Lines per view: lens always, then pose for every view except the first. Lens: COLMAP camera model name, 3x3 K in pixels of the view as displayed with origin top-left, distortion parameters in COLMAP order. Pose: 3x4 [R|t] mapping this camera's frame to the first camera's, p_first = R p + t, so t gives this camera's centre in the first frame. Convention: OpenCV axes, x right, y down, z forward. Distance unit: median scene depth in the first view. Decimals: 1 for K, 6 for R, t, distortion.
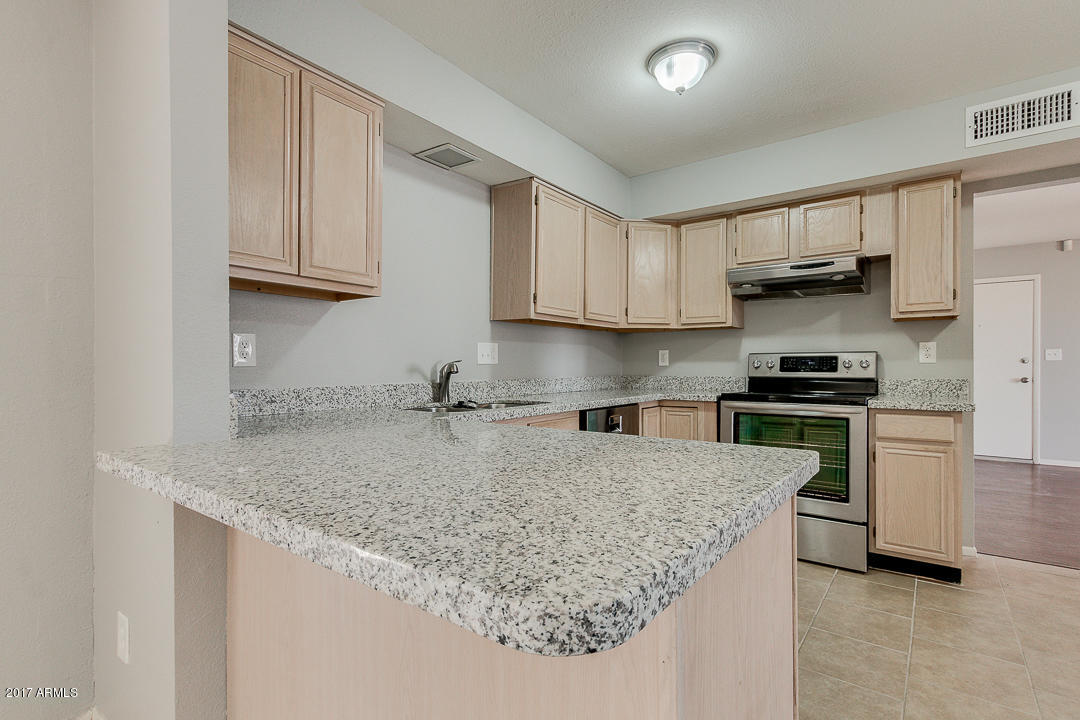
lens RADIAL K [[509.3, 0, 542.4], [0, 509.3, 365.7], [0, 0, 1]] dist [0.001422, 0.000260]
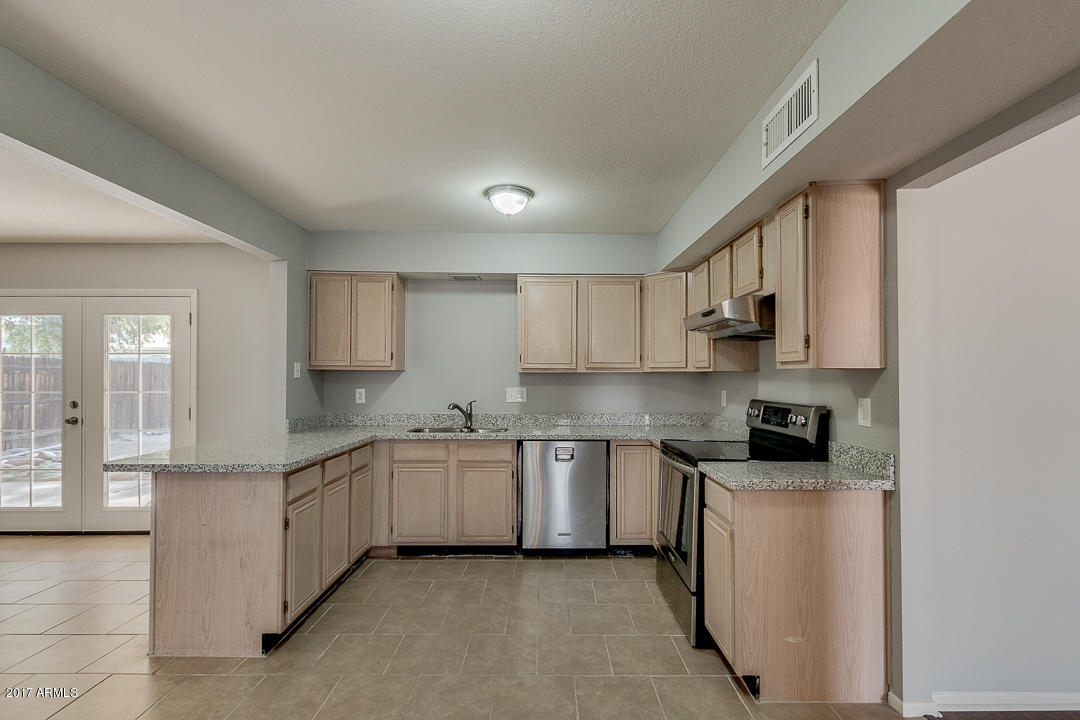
lens RADIAL K [[489.0, 0, 552.2], [0, 489.0, 371.3], [0, 0, 1]] dist [-0.000727, -0.000215]
pose [[0.615640, -0.005551, -0.788008, 1.043367], [-0.002164, 0.999960, -0.008735, -0.078252], [0.788025, 0.007083, 0.615603, 0.212562]]
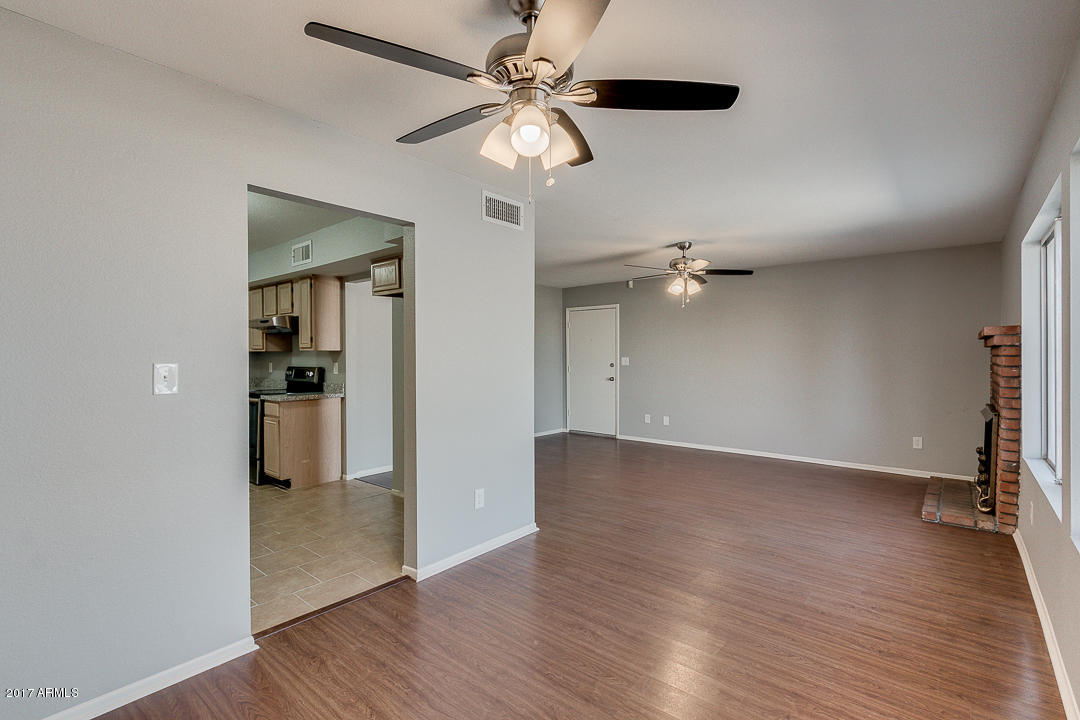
lens RADIAL K [[498.0, 0, 551.8], [0, 498.0, 356.3], [0, 0, 1]] dist [0.001897, 0.000080]
pose [[0.999238, -0.001381, -0.039016, 1.598501], [0.001481, 0.999996, 0.002547, -0.072563], [0.039012, -0.002602, 0.999235, -0.731828]]
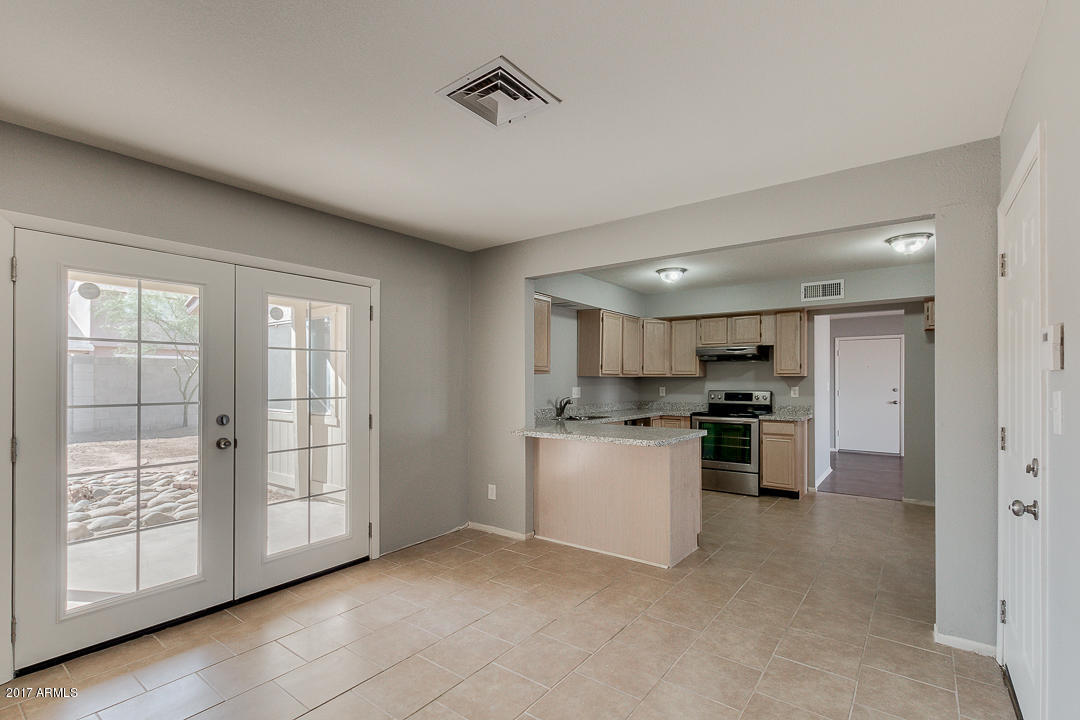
lens RADIAL K [[492.1, 0, 539.0], [0, 492.1, 377.8], [0, 0, 1]] dist [0.000289, 0.000079]
pose [[0.999997, 0.000661, -0.002348, -0.248052], [-0.000675, 0.999982, -0.005929, -0.070364], [0.002344, 0.005931, 0.999980, -0.945865]]
